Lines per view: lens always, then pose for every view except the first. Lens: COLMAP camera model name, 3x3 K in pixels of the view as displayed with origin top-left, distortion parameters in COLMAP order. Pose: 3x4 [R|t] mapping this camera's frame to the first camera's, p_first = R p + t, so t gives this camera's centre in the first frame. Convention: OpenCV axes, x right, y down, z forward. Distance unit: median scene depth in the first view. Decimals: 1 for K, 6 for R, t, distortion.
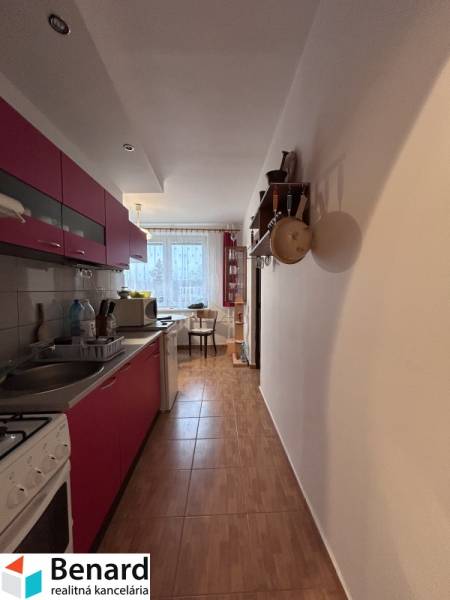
lens RADIAL K [[240.8, 0, 225.1], [0, 240.8, 300.6], [0, 0, 1]] dist [-0.003106, -0.000265]
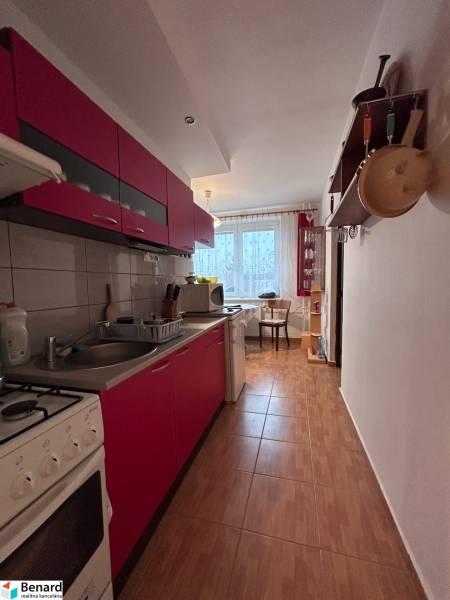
lens RADIAL K [[240.8, 0, 225.3], [0, 240.8, 299.8], [0, 0, 1]] dist [-0.003106, -0.000265]
pose [[0.953190, 0.006482, -0.302301, 0.024149], [0.001011, 0.999696, 0.024624, 0.052419], [0.302369, -0.023777, 0.952894, 0.158647]]
